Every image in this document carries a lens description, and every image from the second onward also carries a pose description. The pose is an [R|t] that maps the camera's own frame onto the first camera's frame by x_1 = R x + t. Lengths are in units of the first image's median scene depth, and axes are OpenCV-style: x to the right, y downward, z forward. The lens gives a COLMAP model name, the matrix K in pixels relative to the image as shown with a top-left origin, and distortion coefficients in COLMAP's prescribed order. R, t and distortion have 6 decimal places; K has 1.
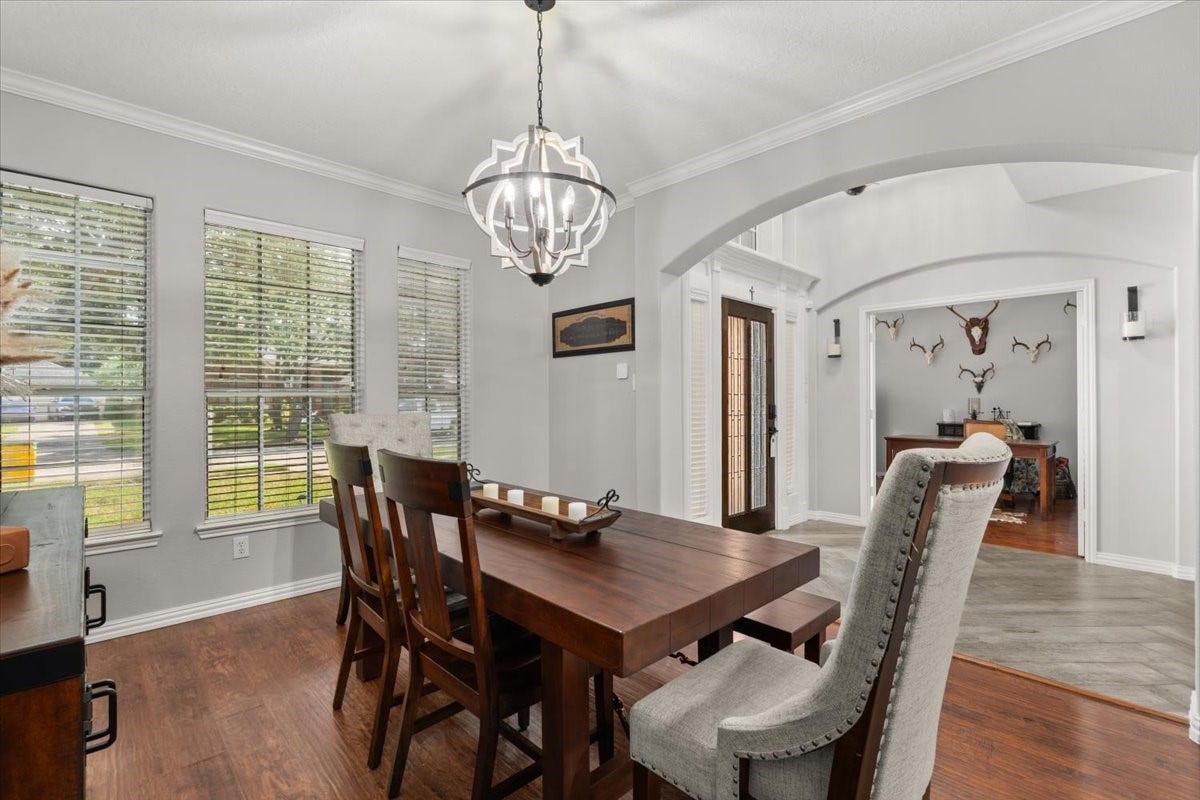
lens RADIAL K [[530.0, 0, 599.2], [0, 530.0, 398.9], [0, 0, 1]] dist [-0.001610, -0.000130]
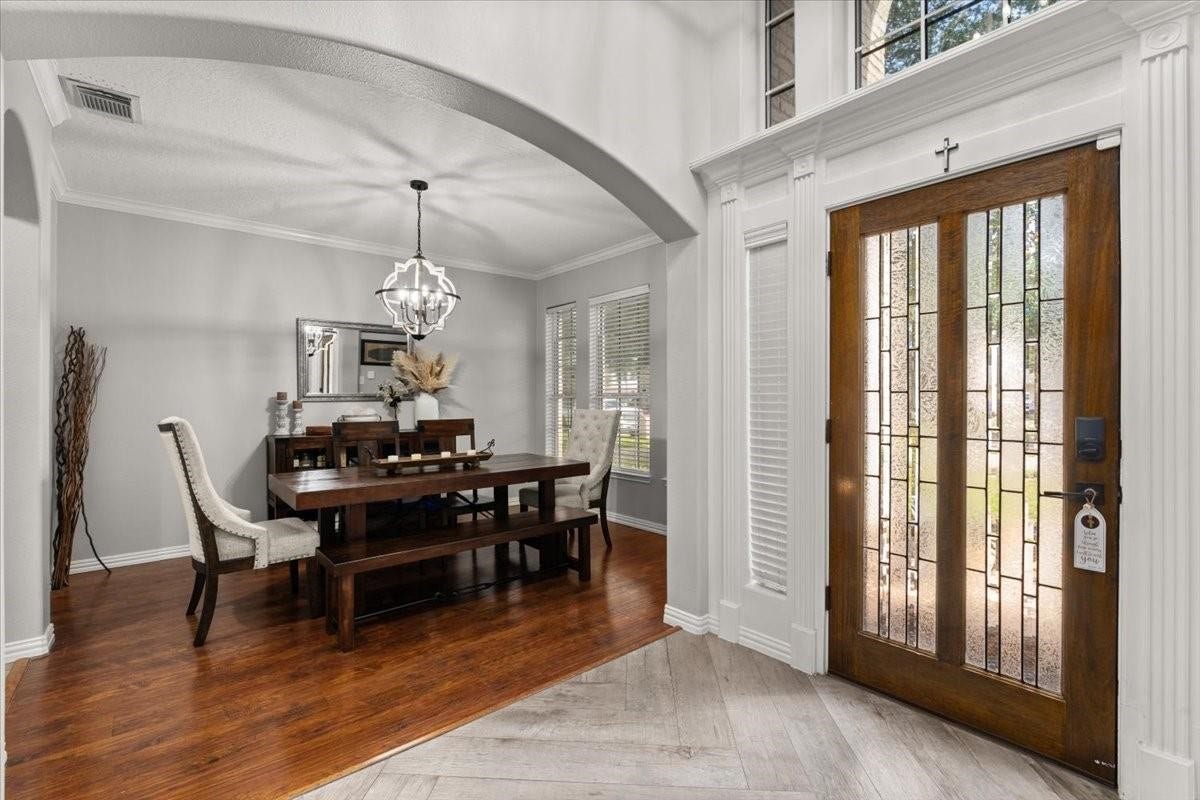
lens RADIAL K [[530.0, 0, 598.4], [0, 530.0, 400.2], [0, 0, 1]] dist [-0.001610, -0.000130]
pose [[-0.070486, 0.008558, -0.997476, 0.727161], [0.004687, 0.999955, 0.008248, -0.006936], [0.997502, -0.004094, -0.070523, 0.747513]]
